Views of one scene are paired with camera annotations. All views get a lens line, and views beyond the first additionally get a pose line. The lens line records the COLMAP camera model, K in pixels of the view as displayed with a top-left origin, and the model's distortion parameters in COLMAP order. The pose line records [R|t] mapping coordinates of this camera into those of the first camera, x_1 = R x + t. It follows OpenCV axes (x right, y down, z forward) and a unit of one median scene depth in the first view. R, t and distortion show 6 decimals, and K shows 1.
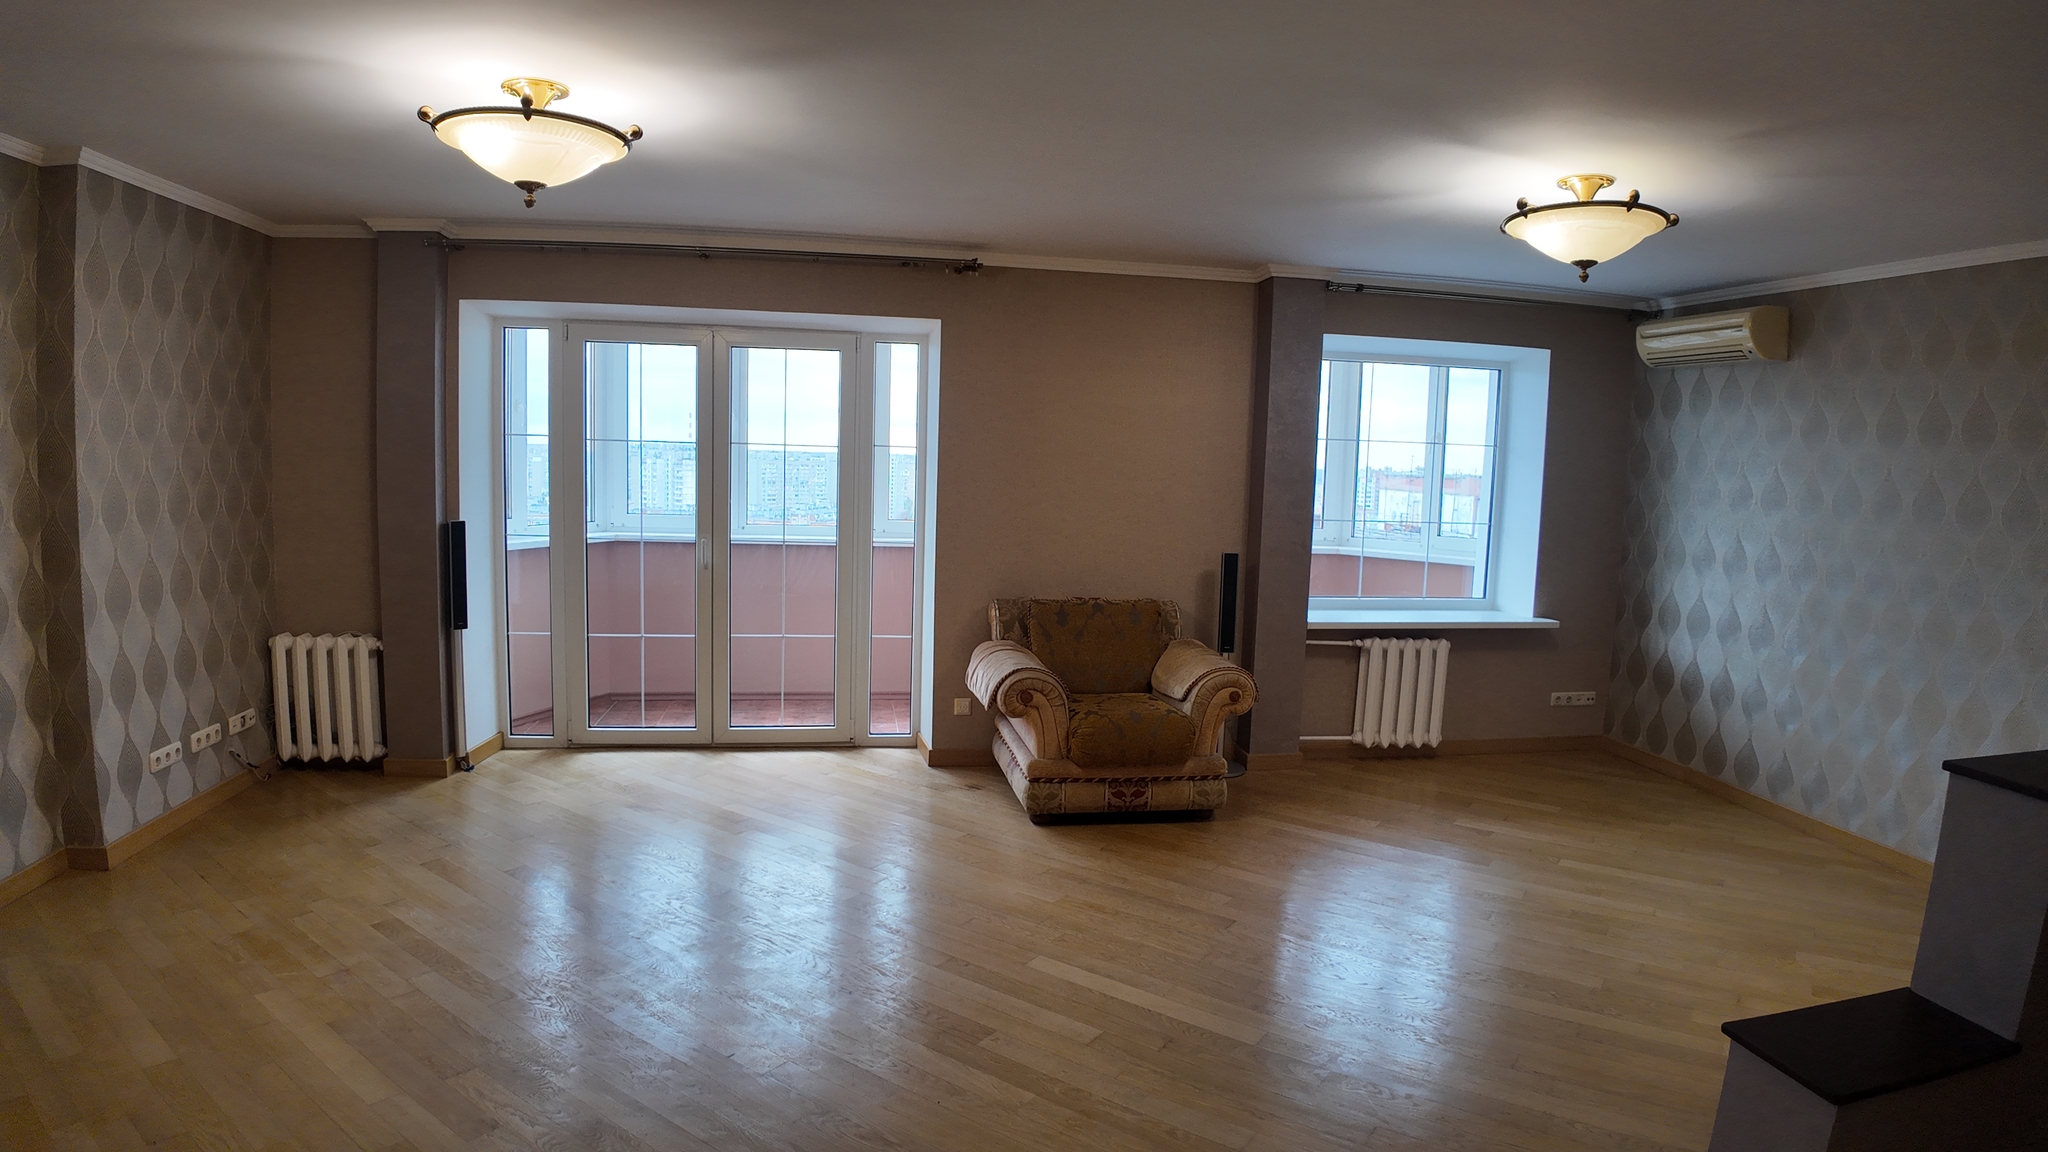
lens RADIAL K [[1099.9, 0, 1044.4], [0, 1099.9, 569.4], [0, 0, 1]] dist [-0.066791, -0.045195]
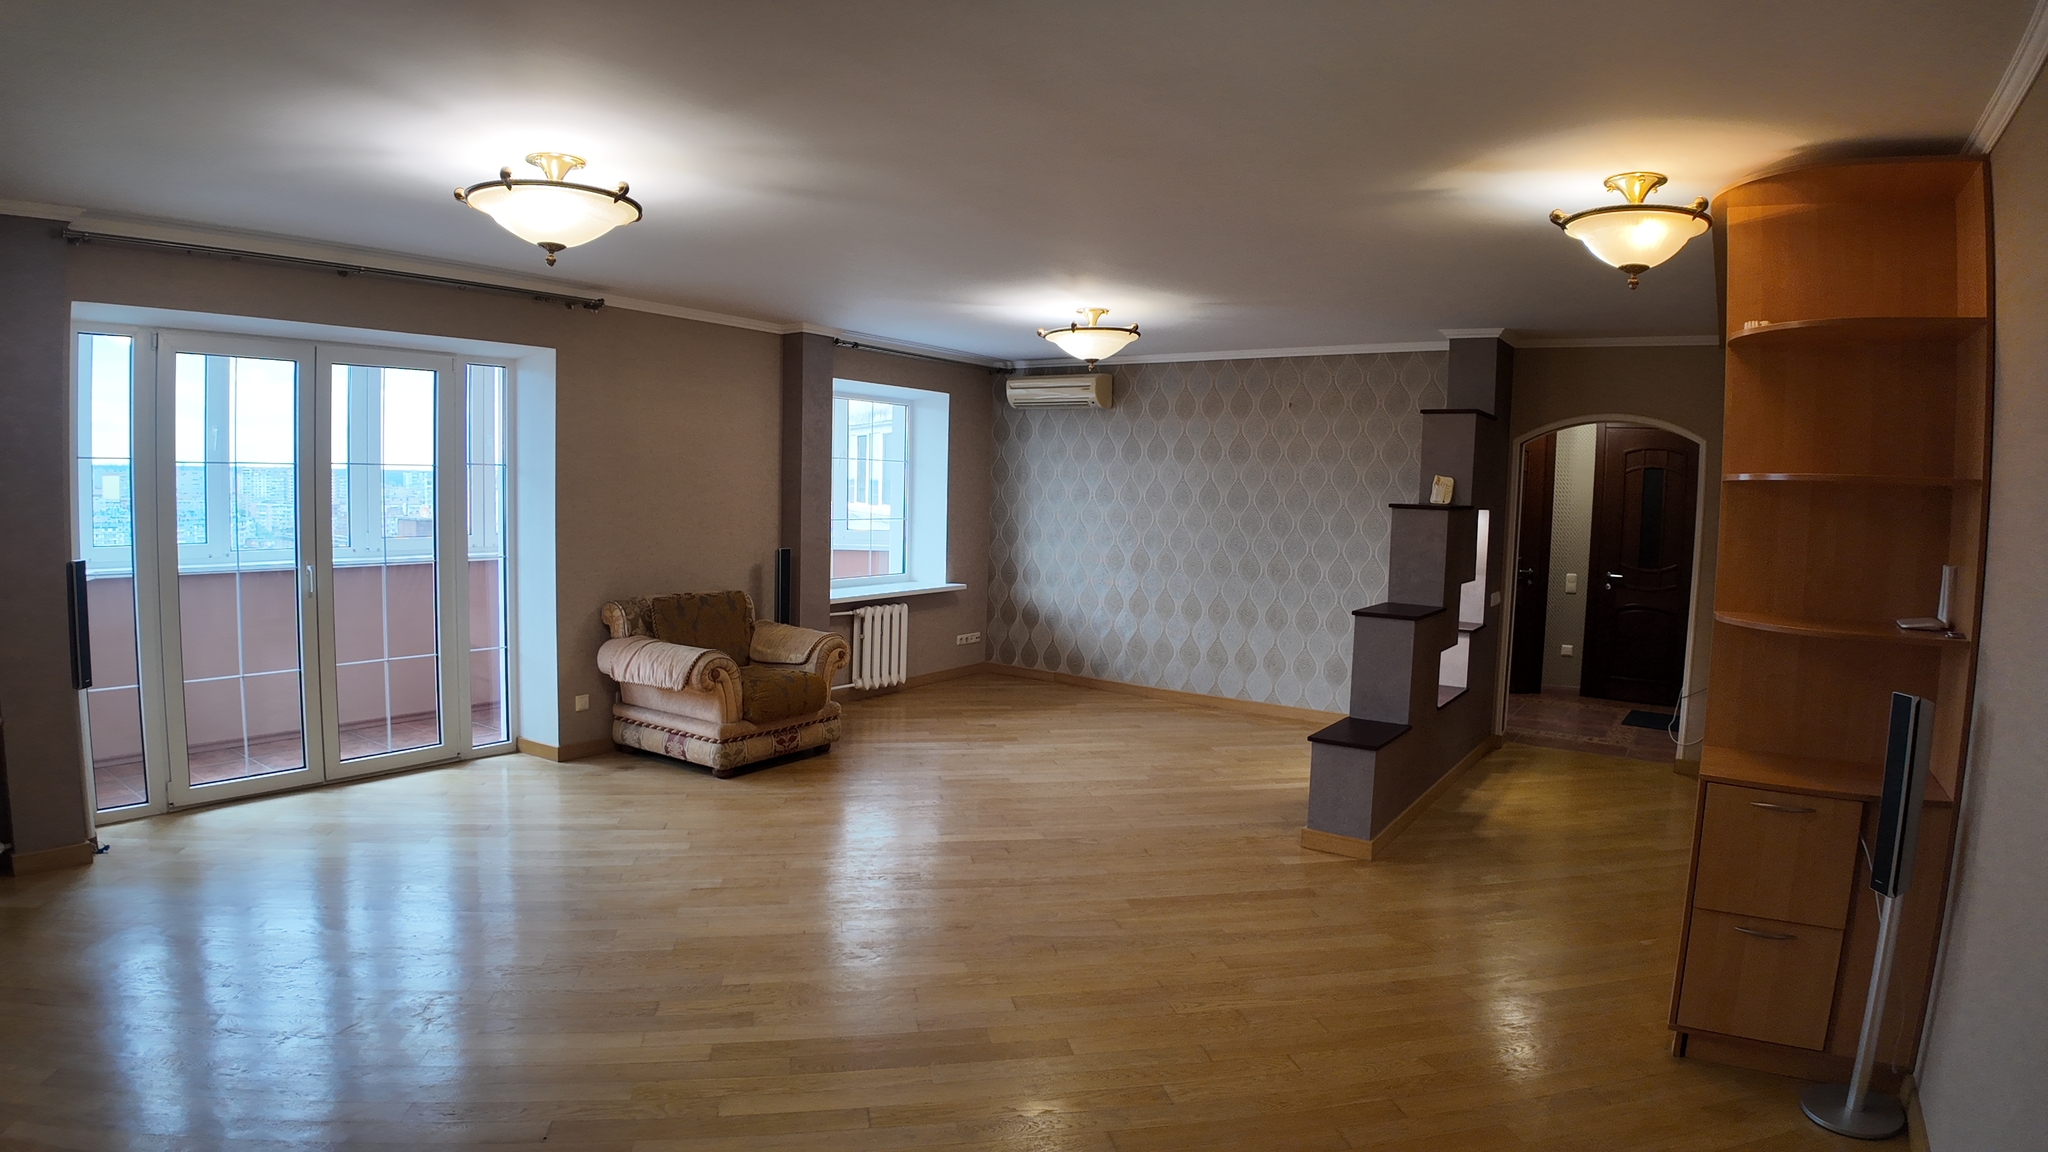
lens RADIAL K [[1099.9, 0, 1044.4], [0, 1099.9, 569.4], [0, 0, 1]] dist [-0.066791, -0.045195]
pose [[0.690587, -0.068743, 0.719975, -0.528015], [0.067174, 0.997266, 0.030786, -0.009853], [-0.720123, 0.027103, 0.693317, -0.085829]]
